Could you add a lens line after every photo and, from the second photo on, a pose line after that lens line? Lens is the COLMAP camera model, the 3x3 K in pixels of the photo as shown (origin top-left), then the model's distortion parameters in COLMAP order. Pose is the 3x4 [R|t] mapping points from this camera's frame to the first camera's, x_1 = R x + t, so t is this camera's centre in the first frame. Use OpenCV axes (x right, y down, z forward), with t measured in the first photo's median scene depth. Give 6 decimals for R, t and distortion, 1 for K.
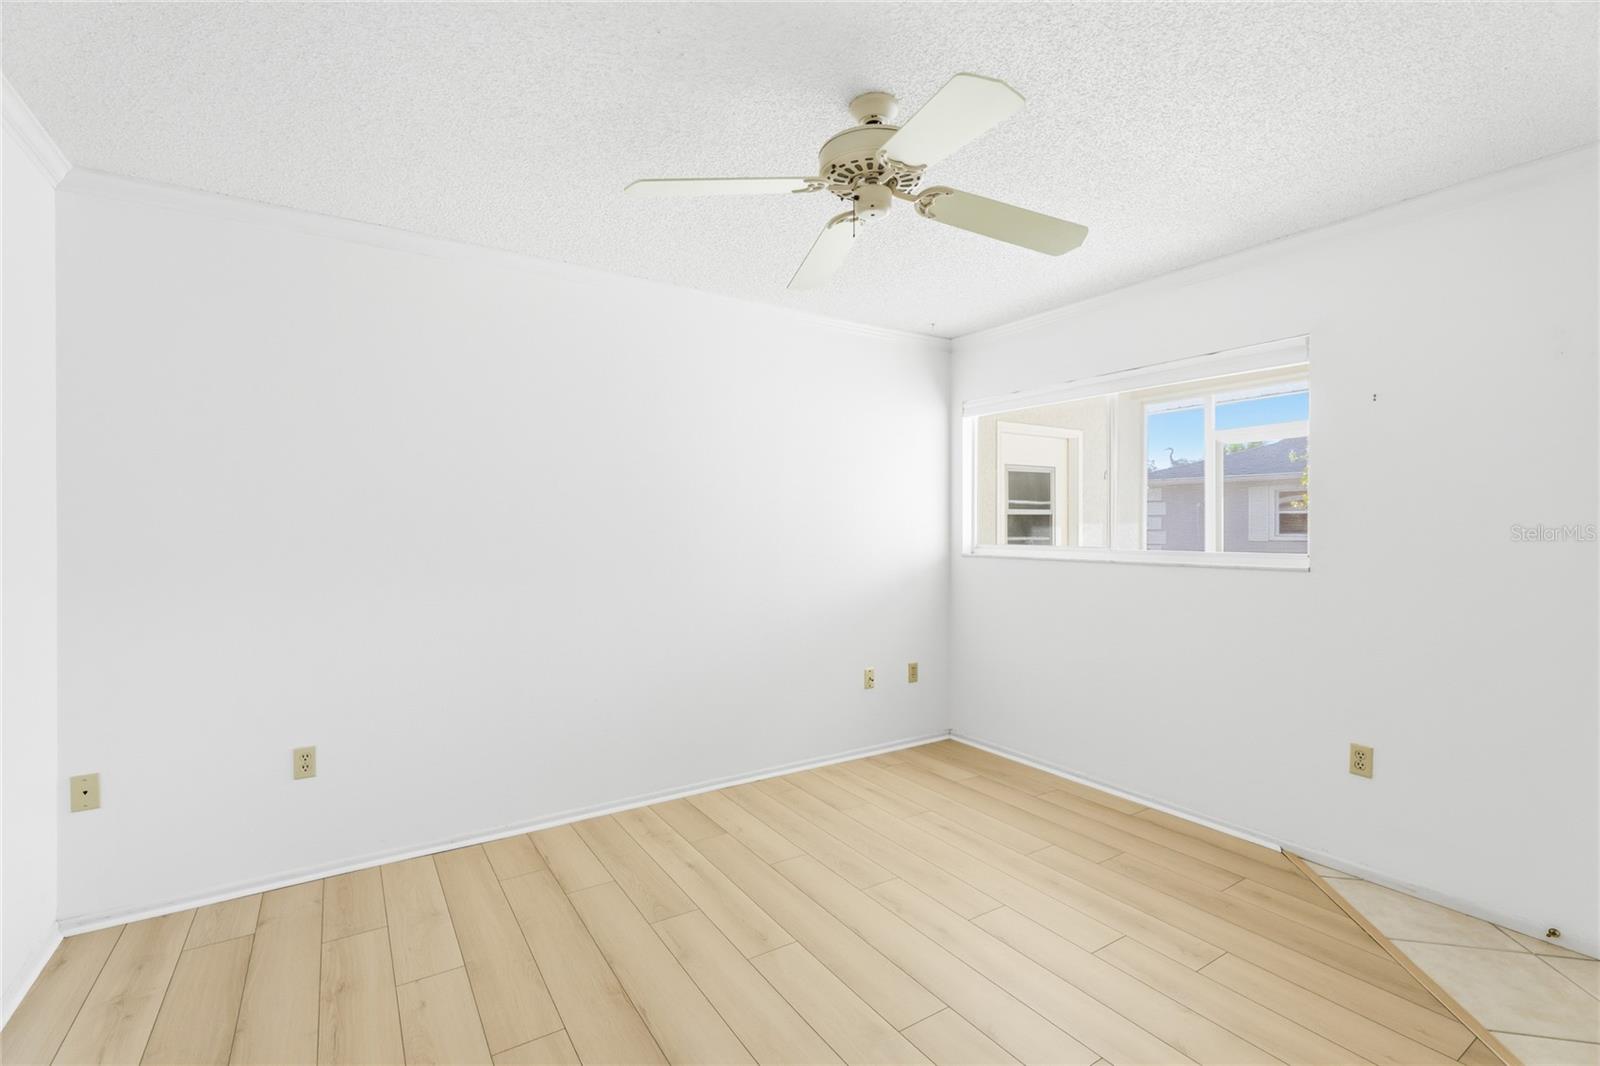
lens RADIAL K [[719.3, 0, 772.4], [0, 719.3, 526.6], [0, 0, 1]] dist [-0.000761, -0.000031]
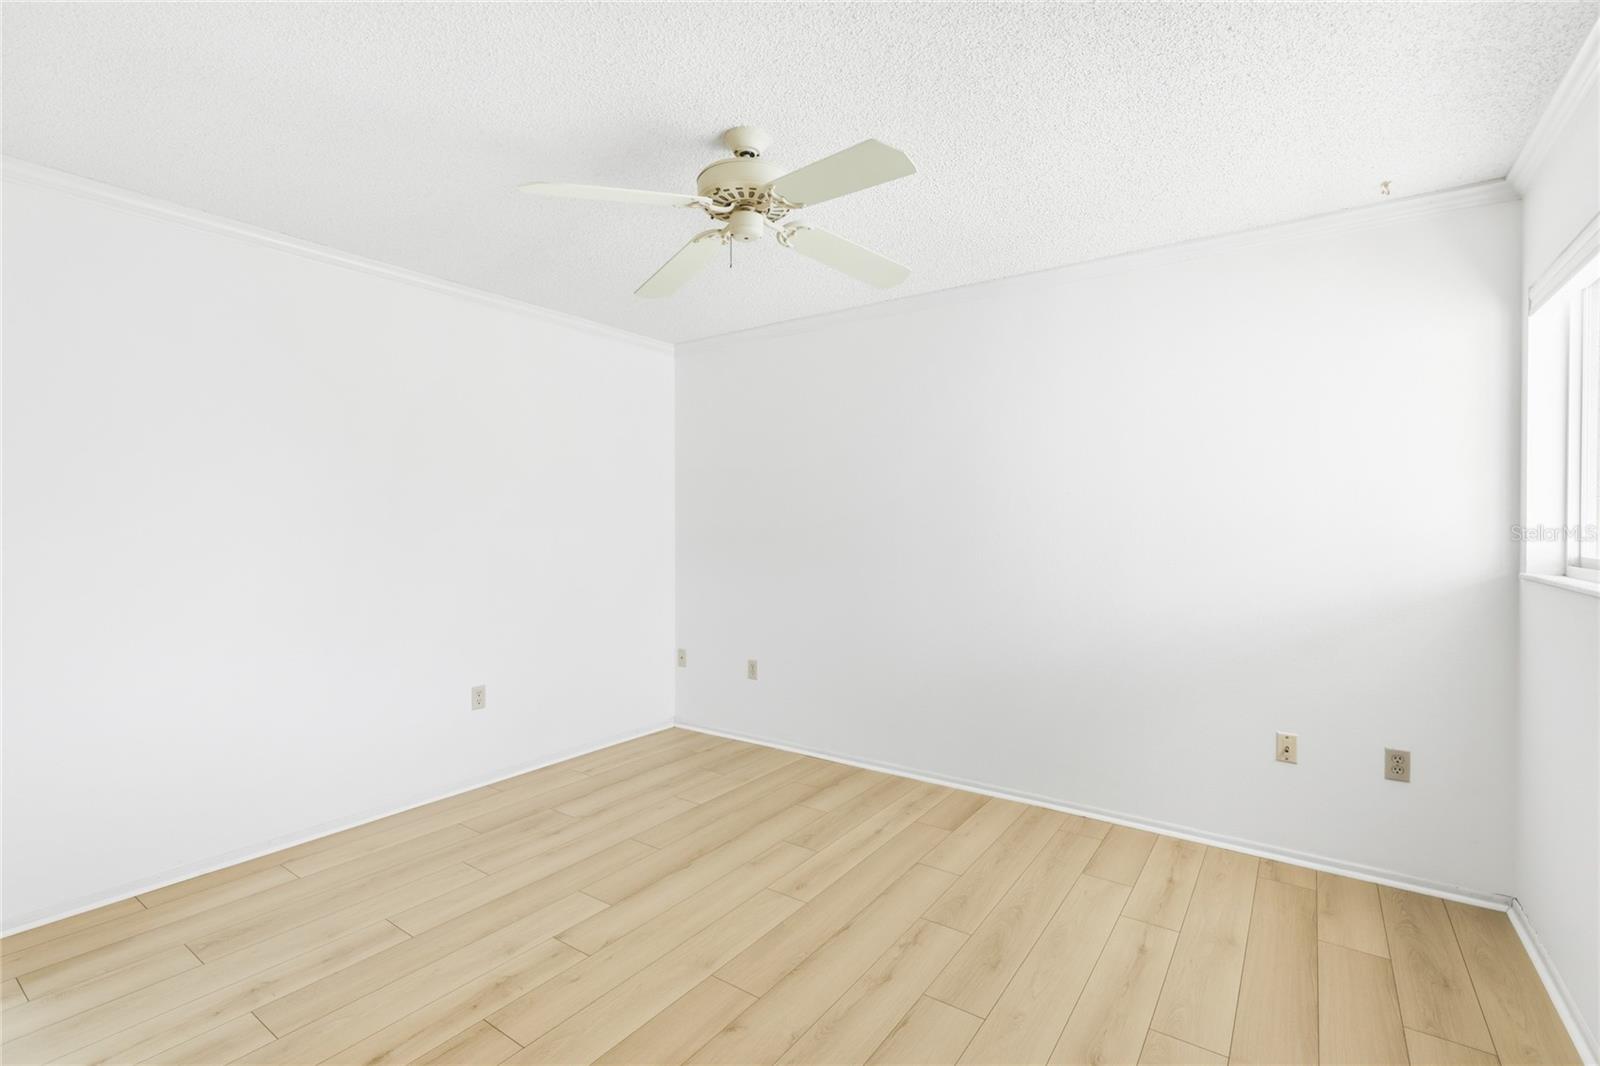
lens RADIAL K [[719.3, 0, 807.2], [0, 719.3, 529.7], [0, 0, 1]] dist [-0.000761, -0.000031]
pose [[0.383699, 0.014513, -0.923344, 0.747847], [0.006956, 0.999803, 0.018605, -0.014608], [0.923432, -0.013562, 0.383522, 0.416035]]
